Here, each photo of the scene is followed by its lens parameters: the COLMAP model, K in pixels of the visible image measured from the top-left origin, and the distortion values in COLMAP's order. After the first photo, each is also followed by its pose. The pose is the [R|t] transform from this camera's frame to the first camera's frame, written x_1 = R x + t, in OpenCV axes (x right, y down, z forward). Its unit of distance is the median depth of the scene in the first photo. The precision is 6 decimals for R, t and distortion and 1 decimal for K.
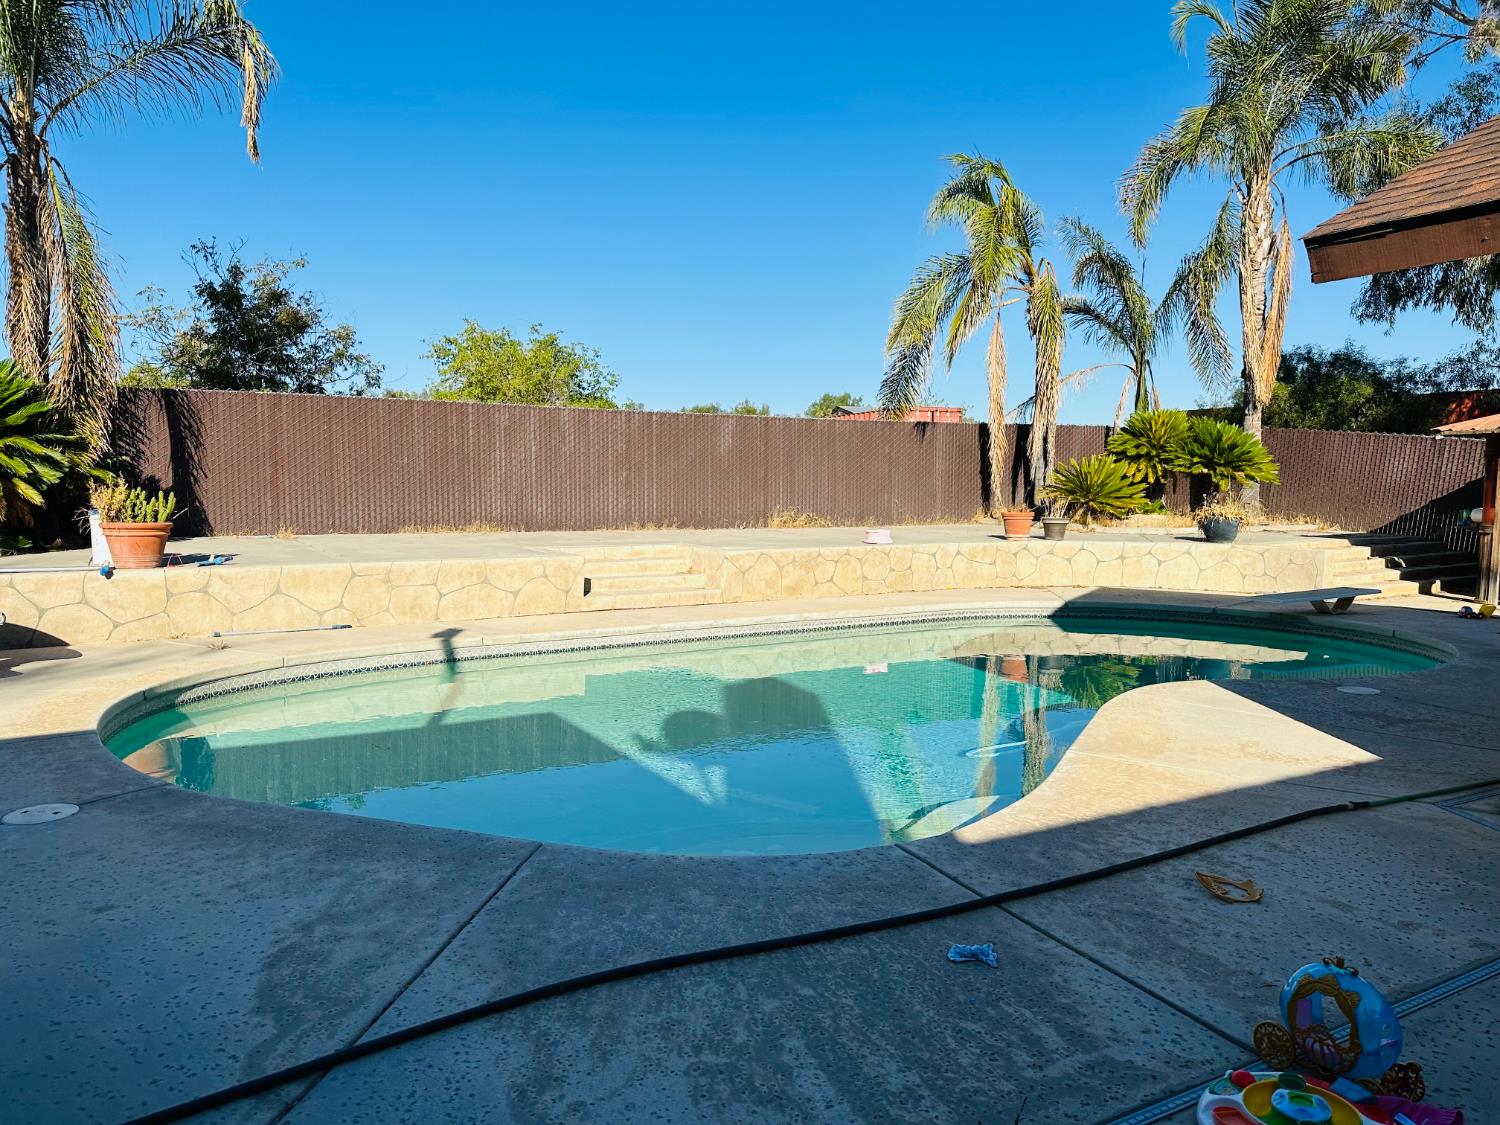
lens RADIAL K [[1058.3, 0, 743.4], [0, 1058.3, 571.1], [0, 0, 1]] dist [0.024356, -0.032492]
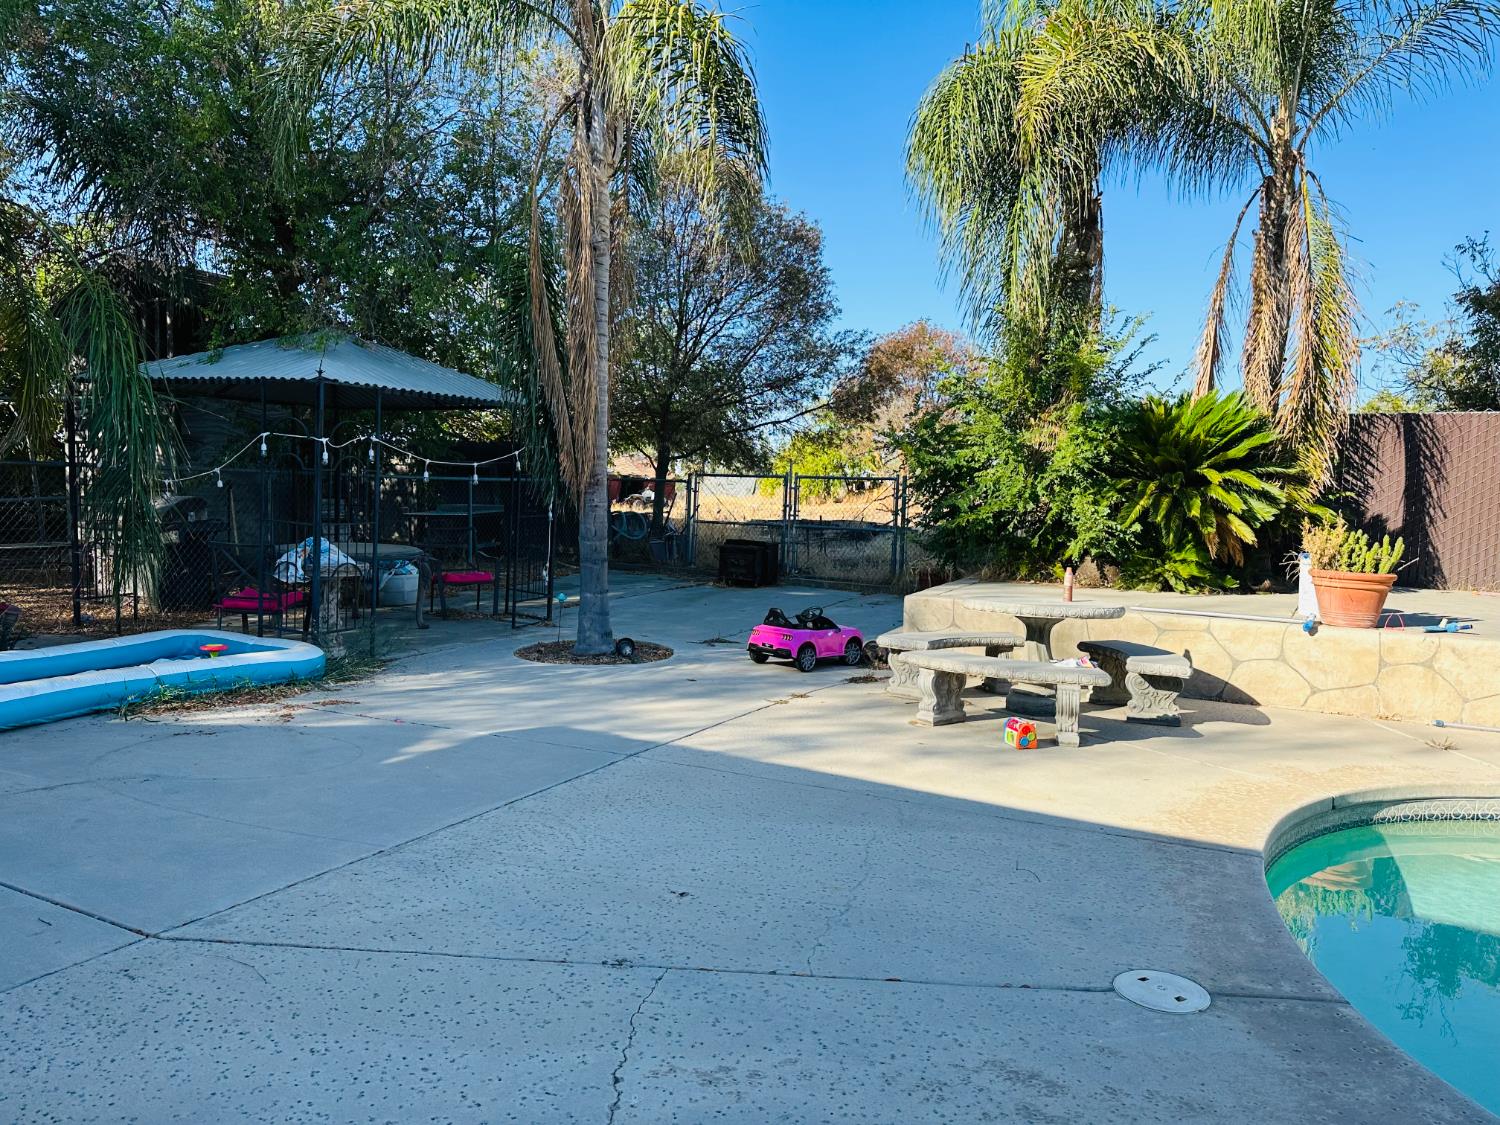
lens RADIAL K [[1058.3, 0, 743.4], [0, 1058.3, 571.1], [0, 0, 1]] dist [0.024356, -0.032492]
pose [[0.501316, 0.072434, -0.862227, -0.058979], [-0.099782, 0.994681, 0.025546, -0.012681], [0.859492, 0.073228, 0.505877, 0.108041]]
